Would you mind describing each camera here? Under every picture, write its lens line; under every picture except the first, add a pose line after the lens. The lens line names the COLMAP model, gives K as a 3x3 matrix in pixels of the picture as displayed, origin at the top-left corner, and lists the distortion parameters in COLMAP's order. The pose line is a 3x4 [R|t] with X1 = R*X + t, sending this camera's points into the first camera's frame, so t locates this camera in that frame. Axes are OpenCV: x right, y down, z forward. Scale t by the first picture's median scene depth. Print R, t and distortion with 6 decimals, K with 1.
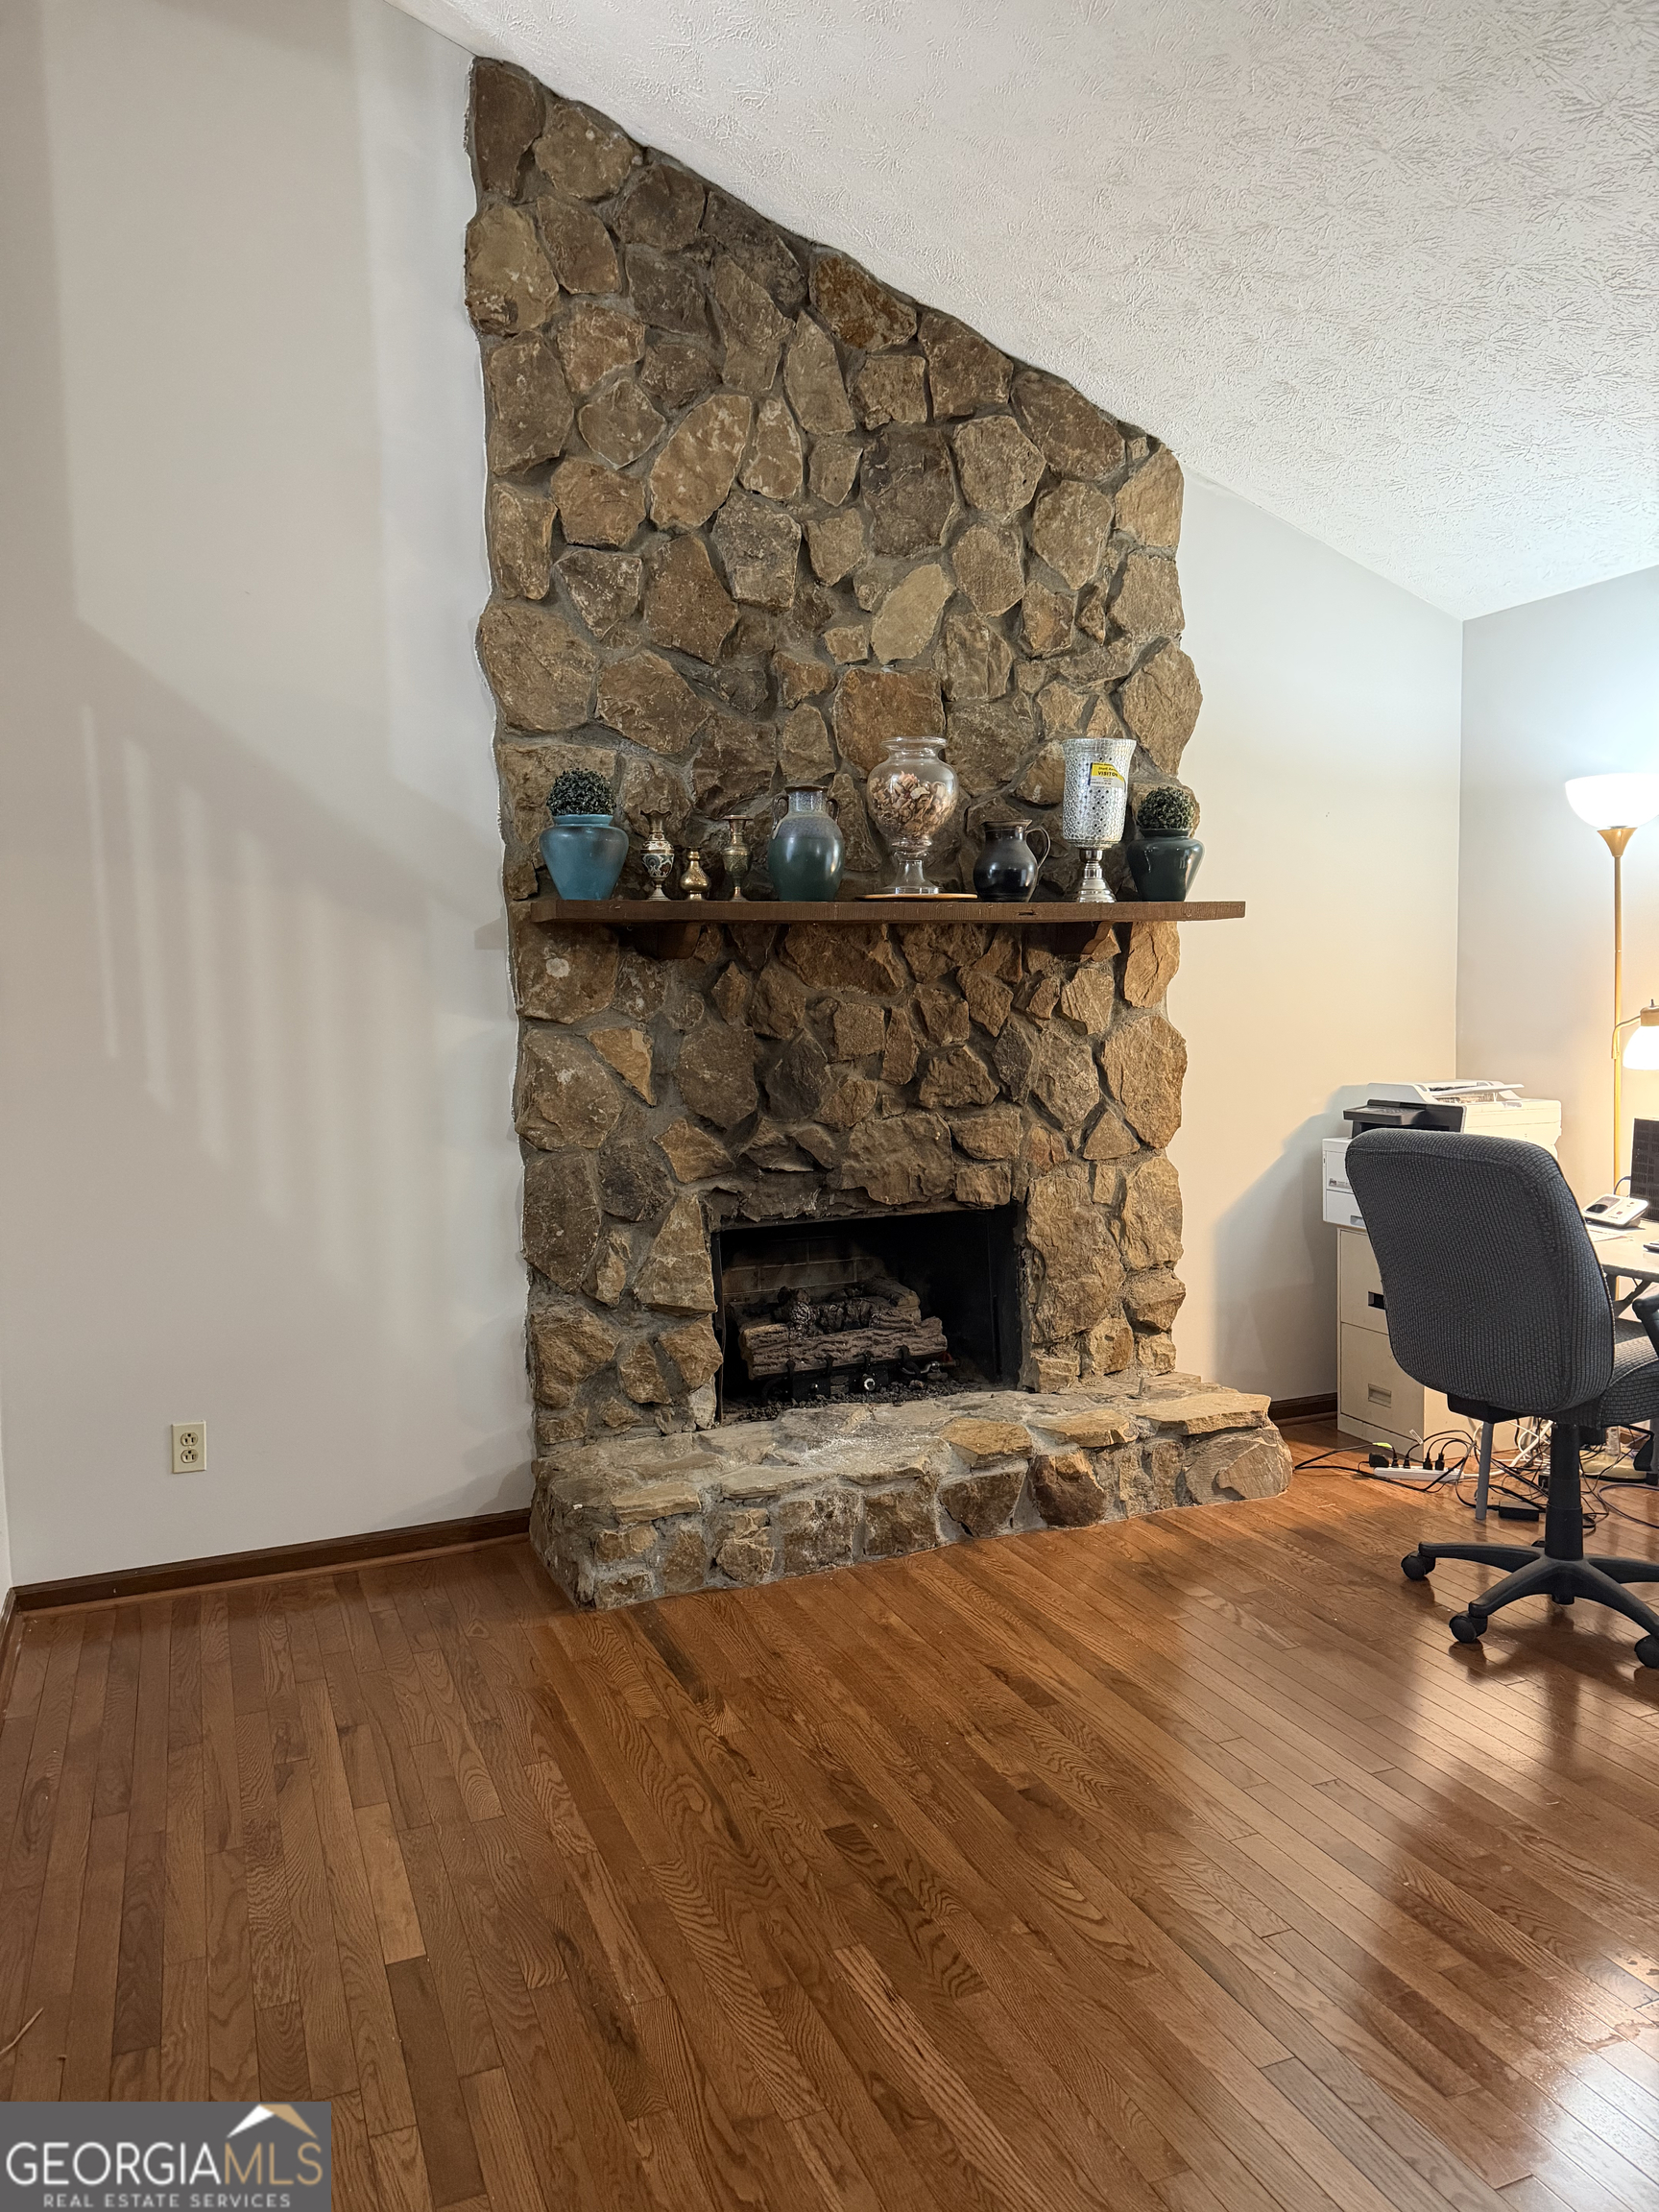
lens RADIAL K [[1552.1, 0, 823.6], [0, 1552.1, 1115.7], [0, 0, 1]] dist [0.102481, -0.136567]
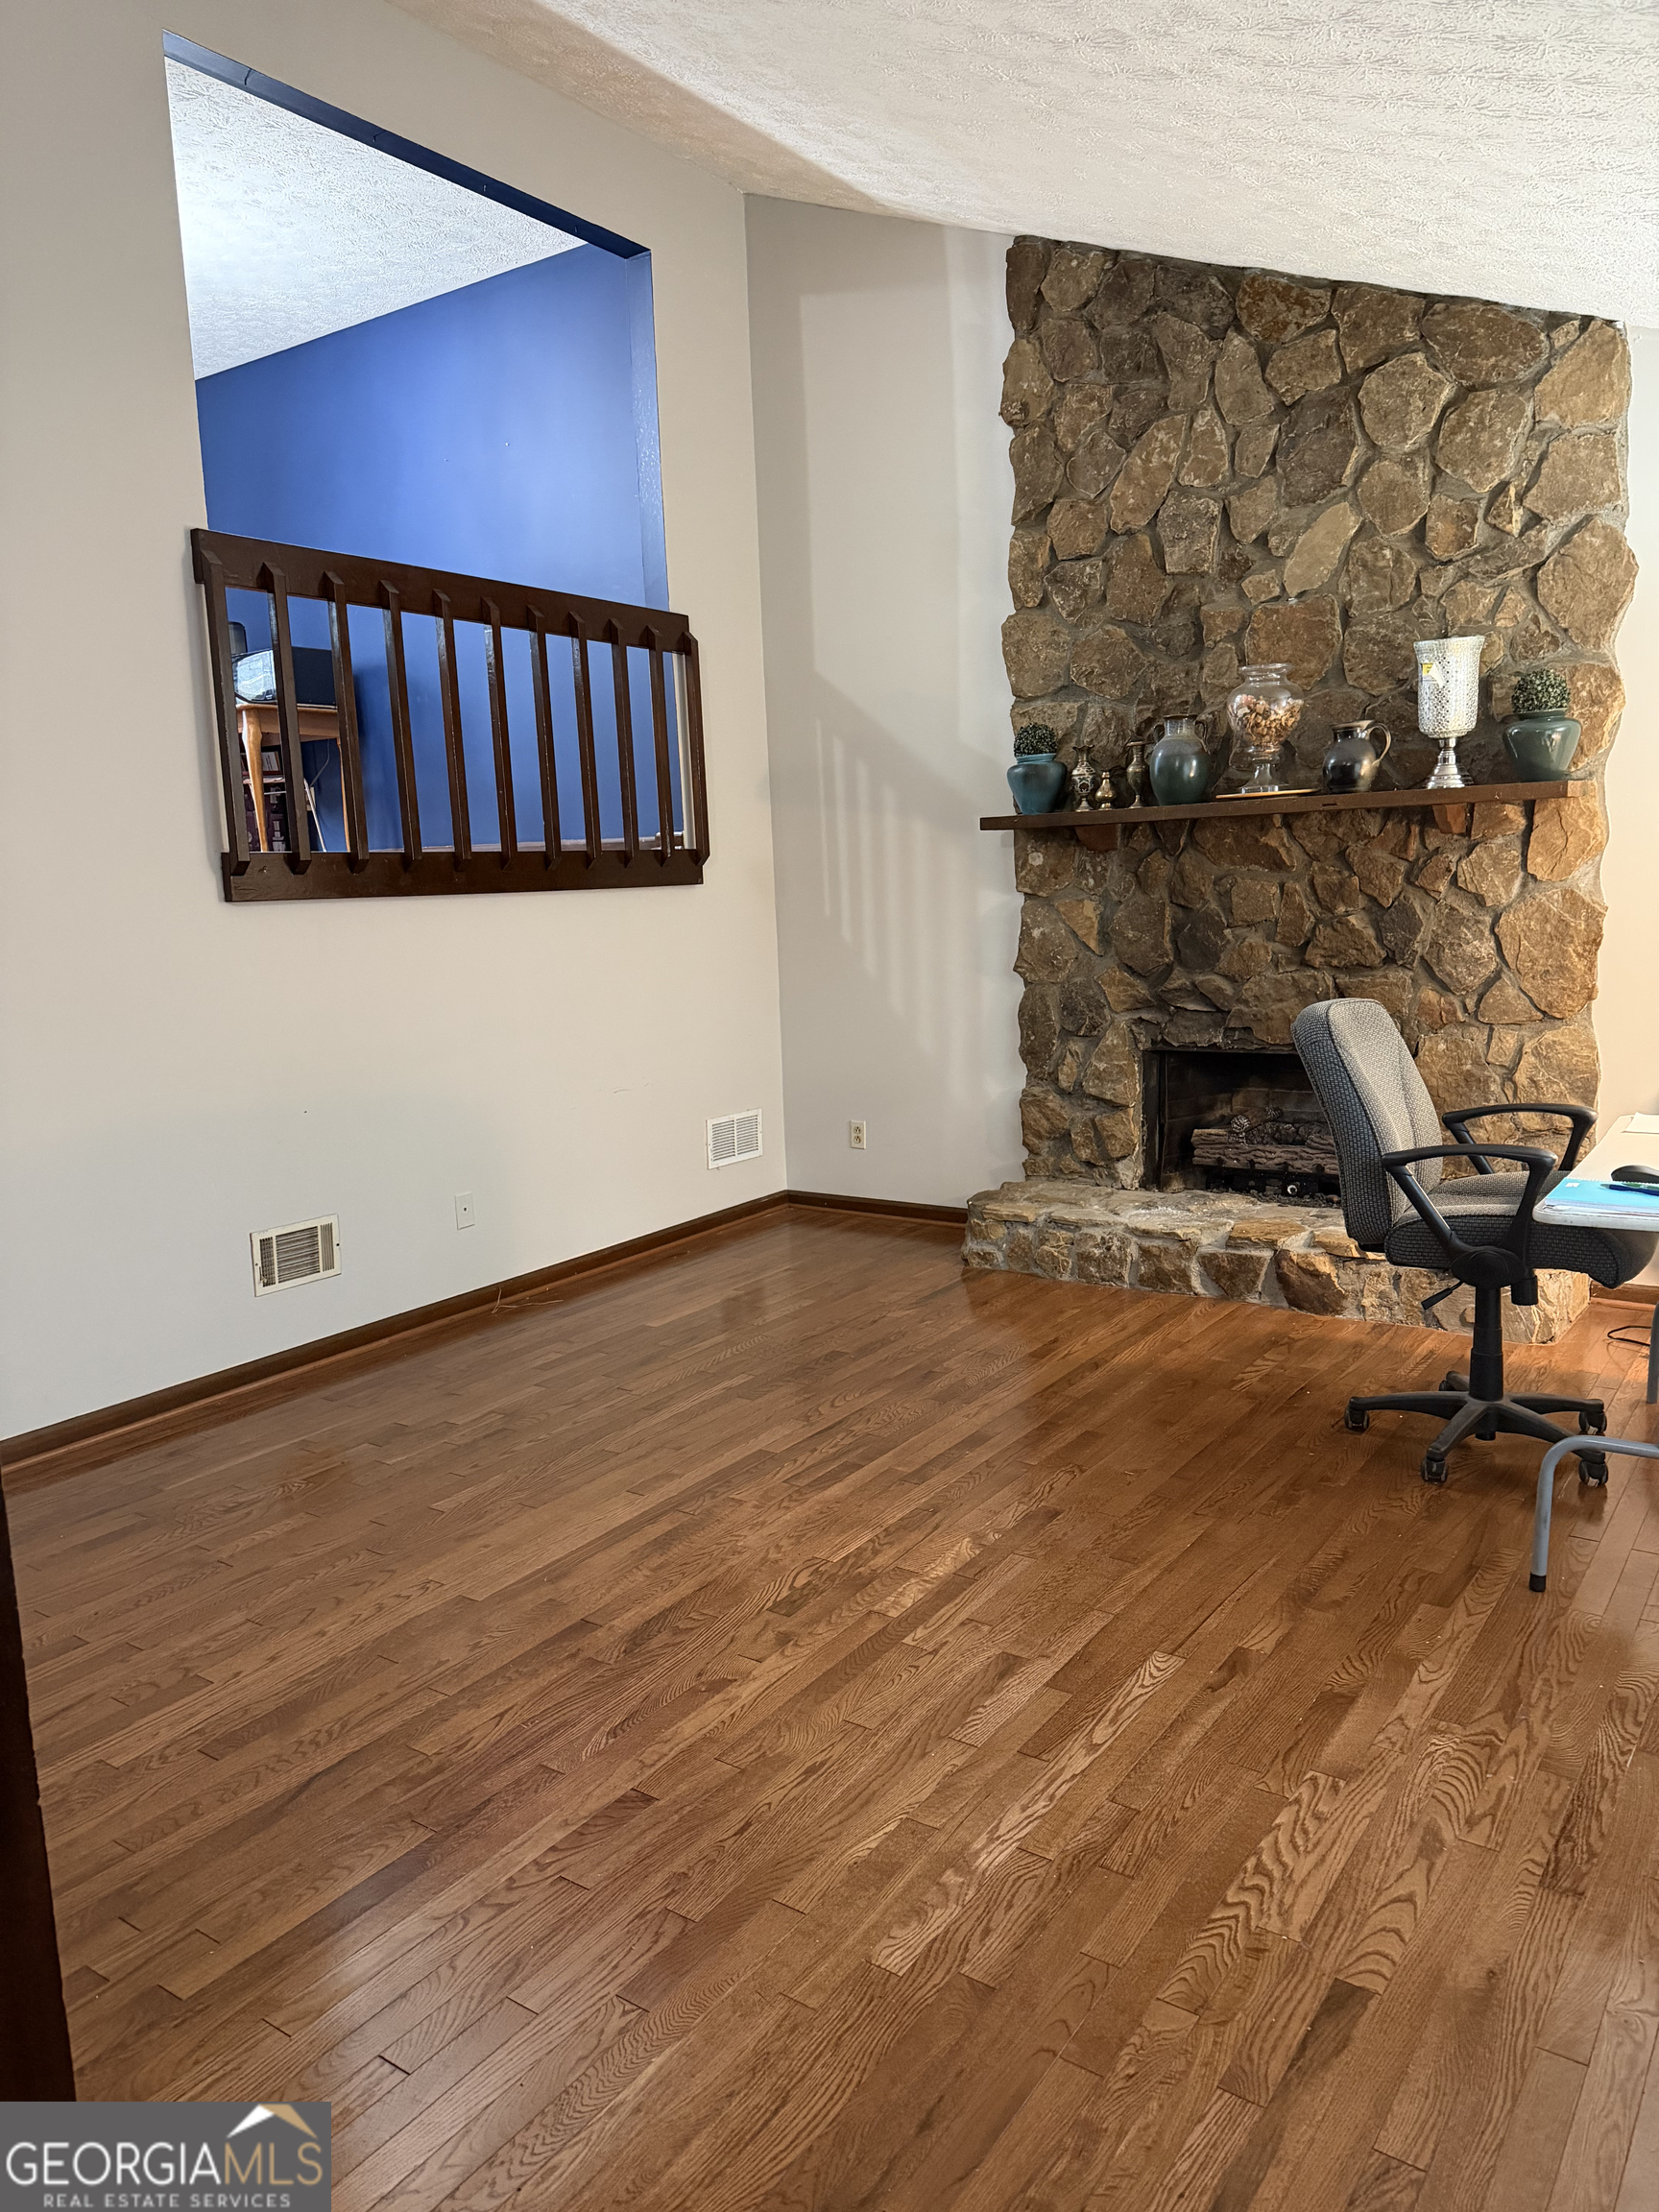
lens RADIAL K [[1589.3, 0, 775.2], [0, 1589.3, 1127.2], [0, 0, 1]] dist [0.097791, -0.115710]
pose [[0.520731, 0.136172, -0.842791, 0.963425], [-0.041617, 0.990073, 0.134255, -0.033395], [0.852706, -0.034837, 0.521228, -0.012909]]
